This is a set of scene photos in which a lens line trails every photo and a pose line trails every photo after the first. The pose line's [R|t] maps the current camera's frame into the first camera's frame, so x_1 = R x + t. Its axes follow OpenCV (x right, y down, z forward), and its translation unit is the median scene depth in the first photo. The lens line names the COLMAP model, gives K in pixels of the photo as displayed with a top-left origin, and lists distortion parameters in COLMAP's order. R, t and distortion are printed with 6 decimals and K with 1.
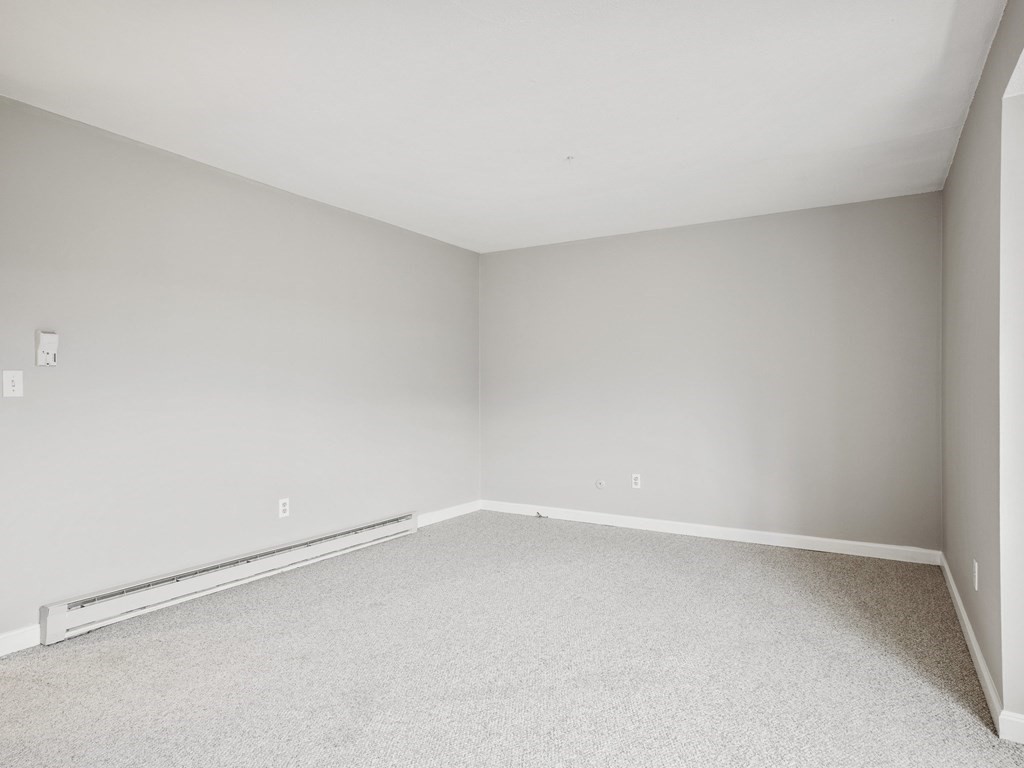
lens RADIAL K [[621.4, 0, 512.0], [0, 621.4, 384.0], [0, 0, 1]] dist [0.000270, 0.000265]
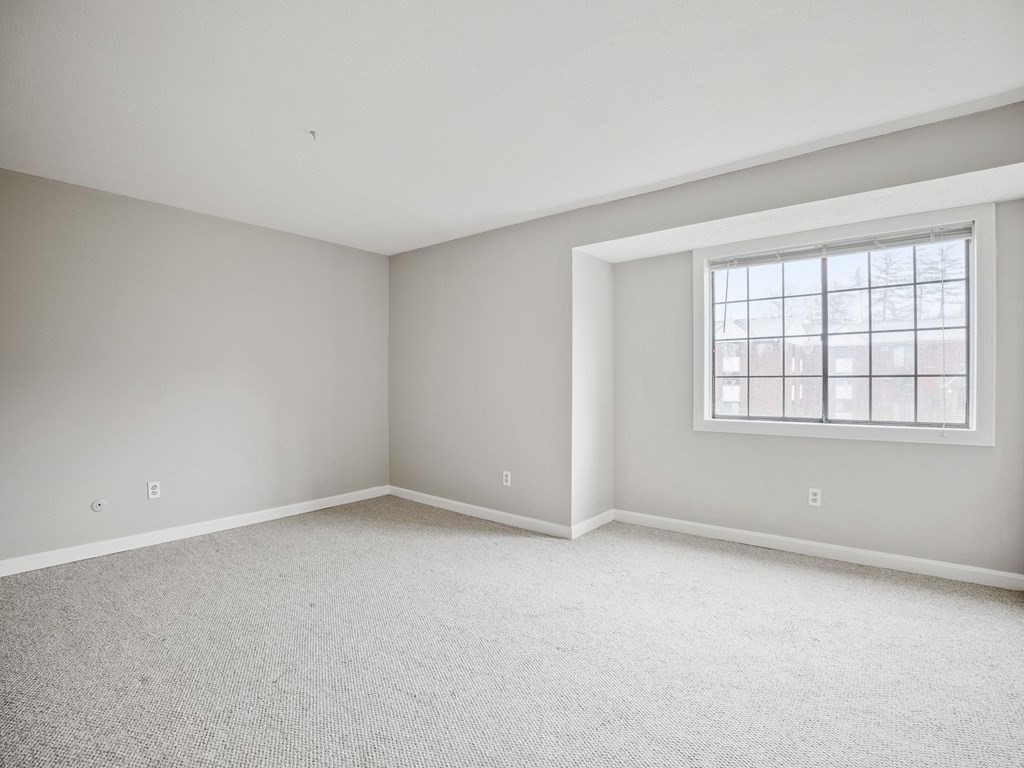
lens RADIAL K [[470.3, 0, 512.0], [0, 470.3, 384.0], [0, 0, 1]] dist [-0.001400, -0.000274]
pose [[0.158813, 0.000359, 0.987309, -0.479529], [-0.009407, 0.999955, 0.001149, -0.000120], [-0.987264, -0.009470, 0.158809, 0.496203]]
